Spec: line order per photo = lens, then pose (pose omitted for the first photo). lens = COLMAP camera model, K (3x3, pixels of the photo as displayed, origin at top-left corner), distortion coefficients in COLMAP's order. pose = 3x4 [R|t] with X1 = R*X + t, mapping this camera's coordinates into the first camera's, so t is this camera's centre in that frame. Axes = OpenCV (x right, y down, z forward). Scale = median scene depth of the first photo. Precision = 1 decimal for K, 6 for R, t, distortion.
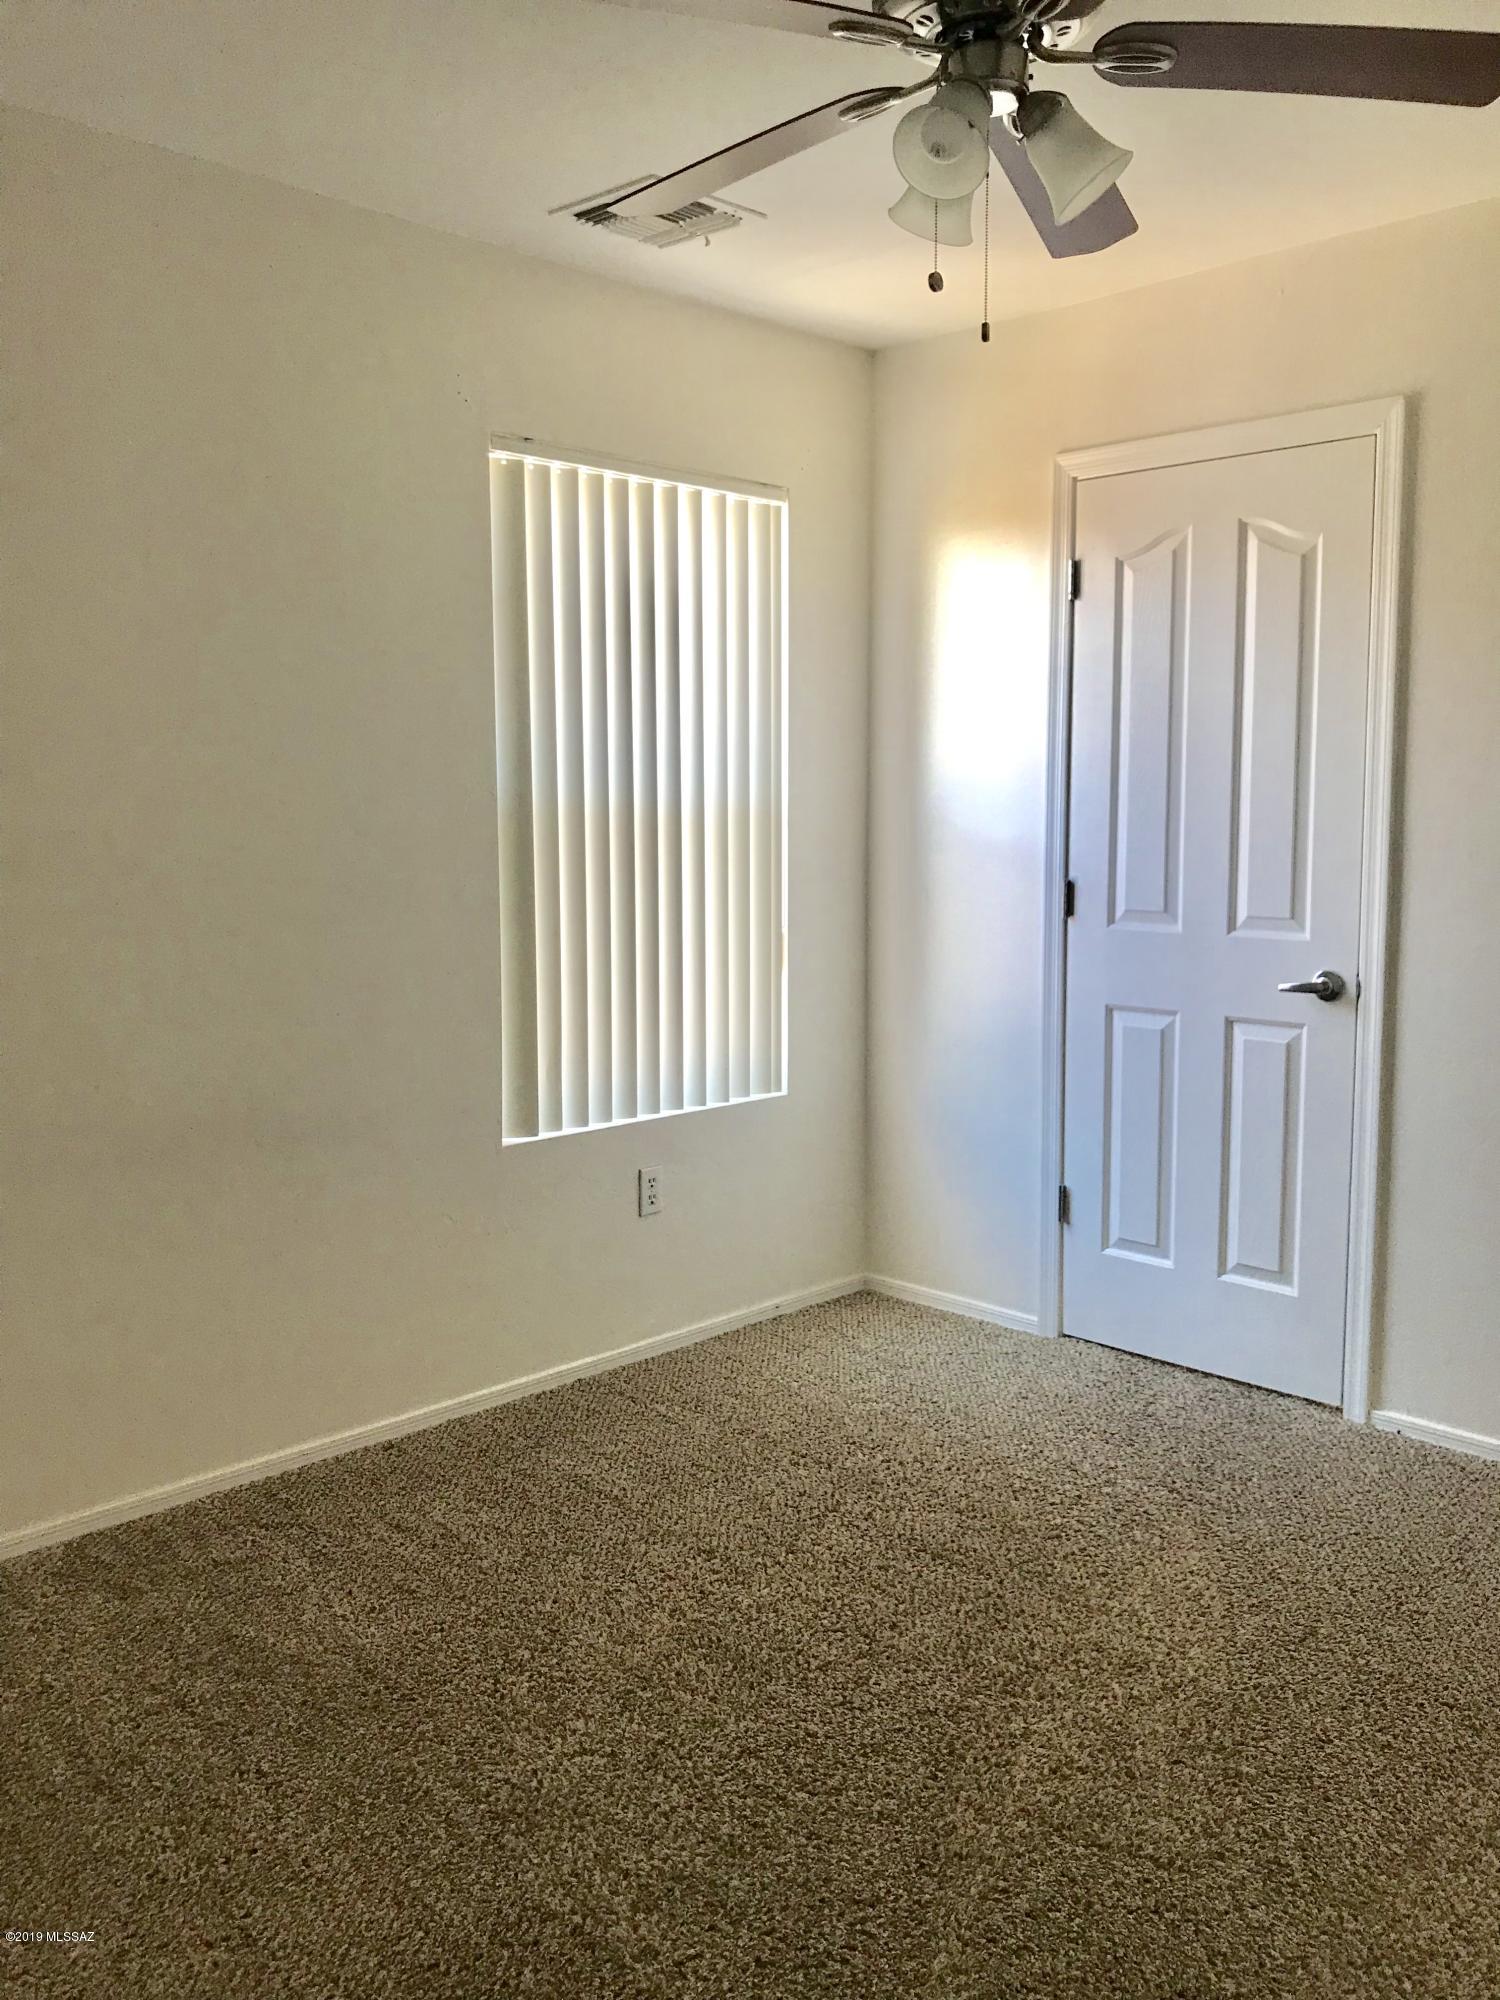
lens RADIAL K [[1646.5, 0, 751.7], [0, 1646.5, 990.3], [0, 0, 1]] dist [0.011096, -0.010567]
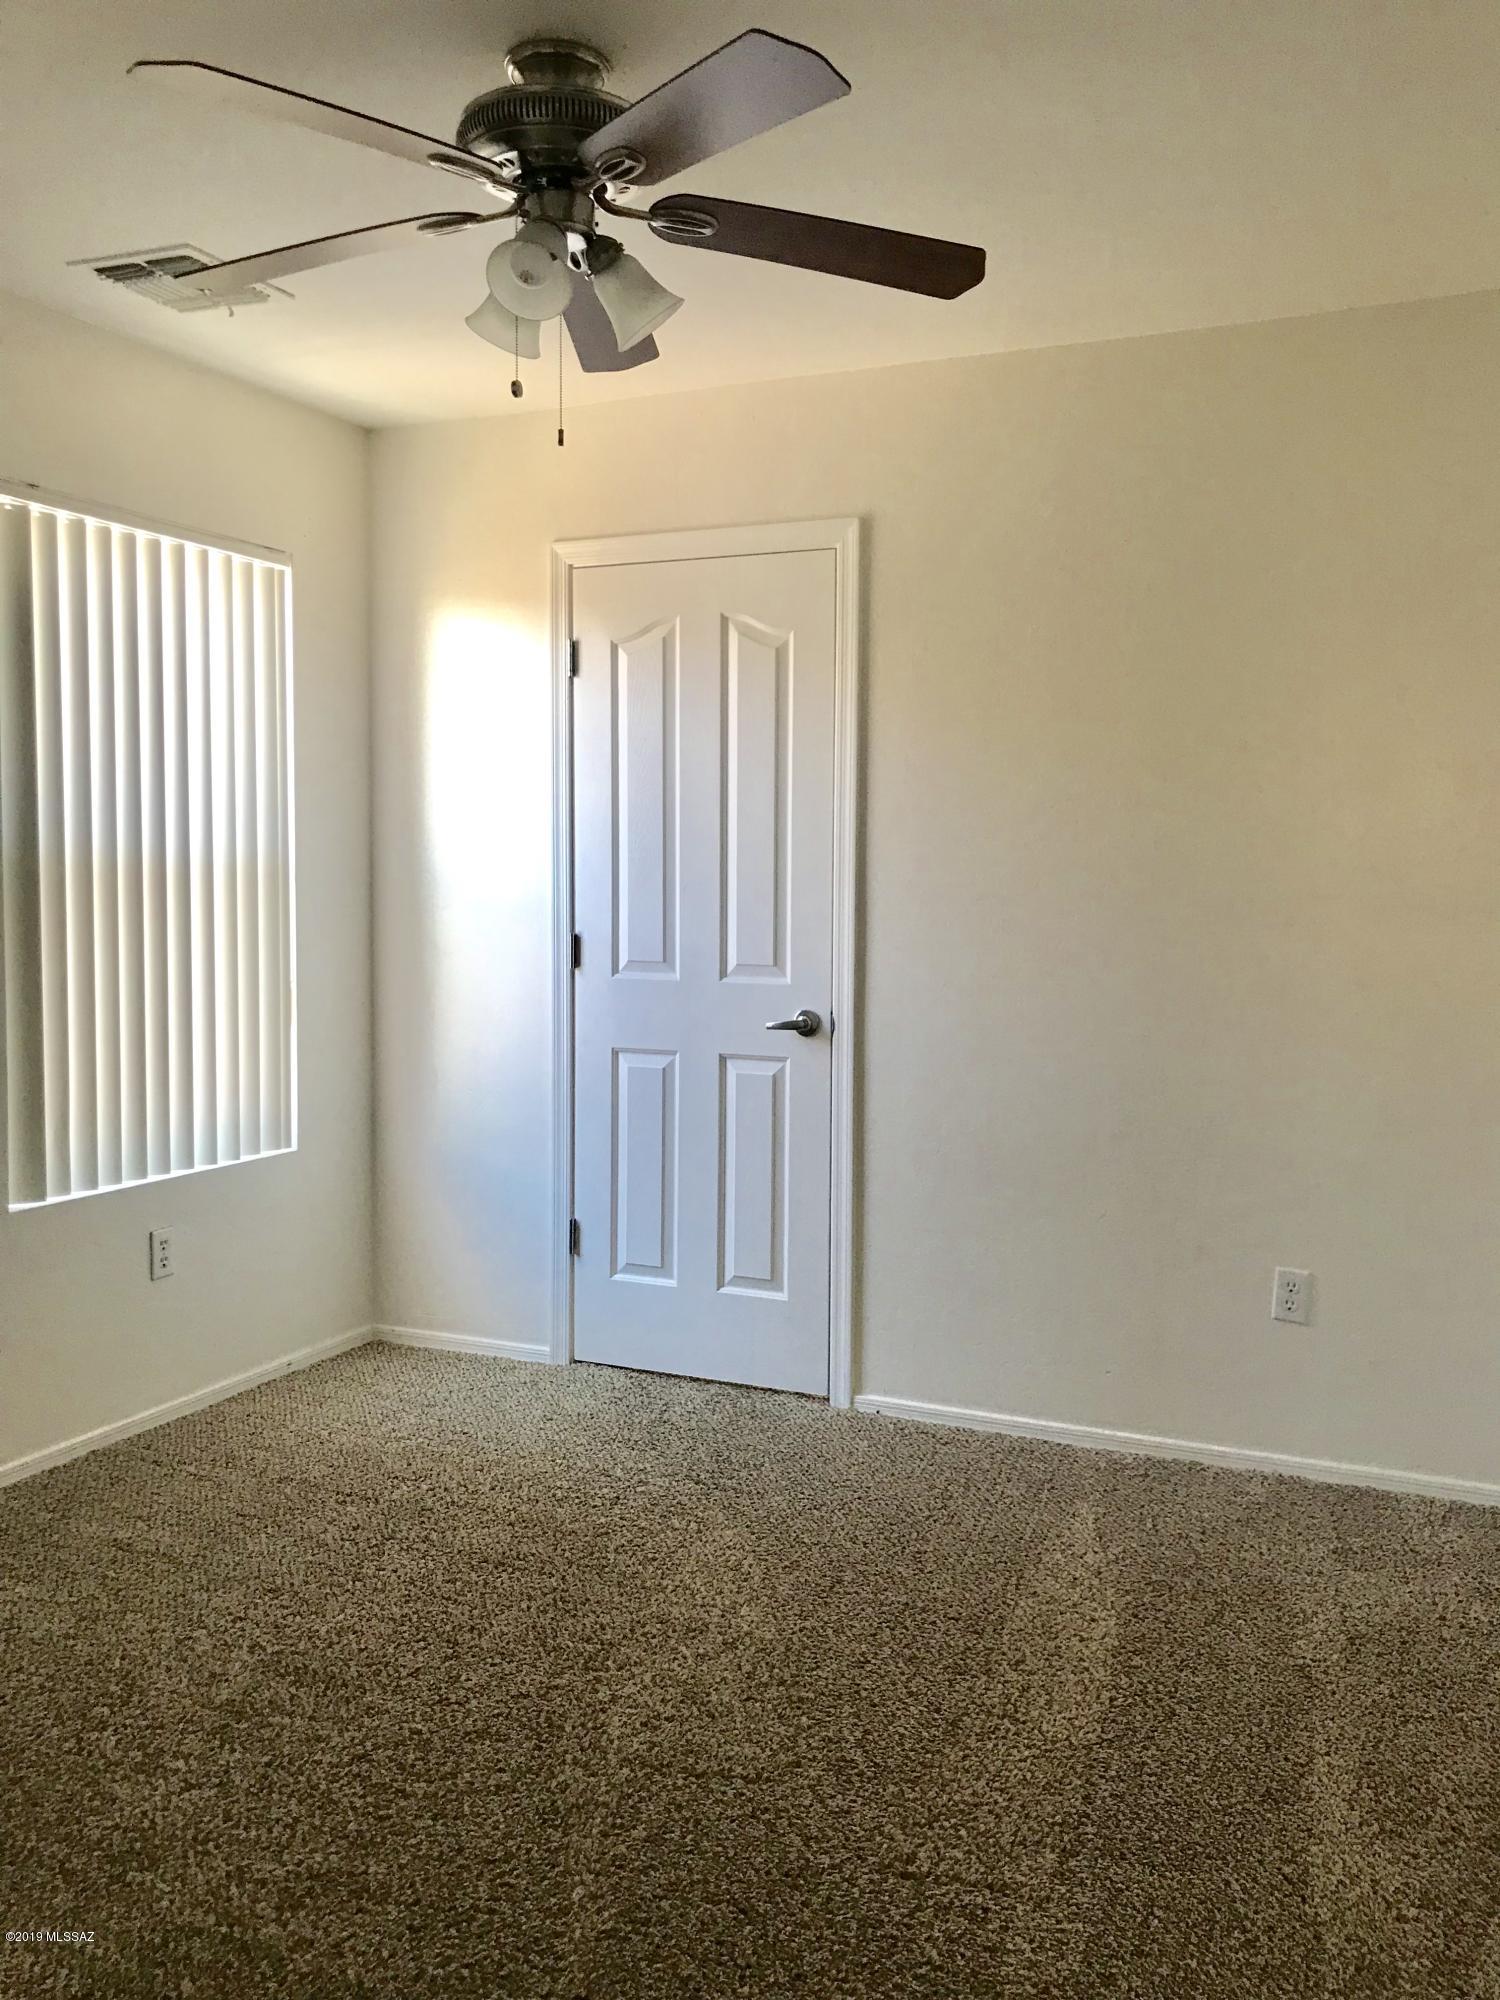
lens RADIAL K [[1646.5, 0, 743.7], [0, 1646.5, 988.9], [0, 0, 1]] dist [0.011096, -0.010567]
pose [[0.939745, -0.014805, 0.341554, -0.087080], [0.030155, 0.998757, -0.039677, 0.018799], [-0.340543, 0.047586, 0.939024, -0.058886]]
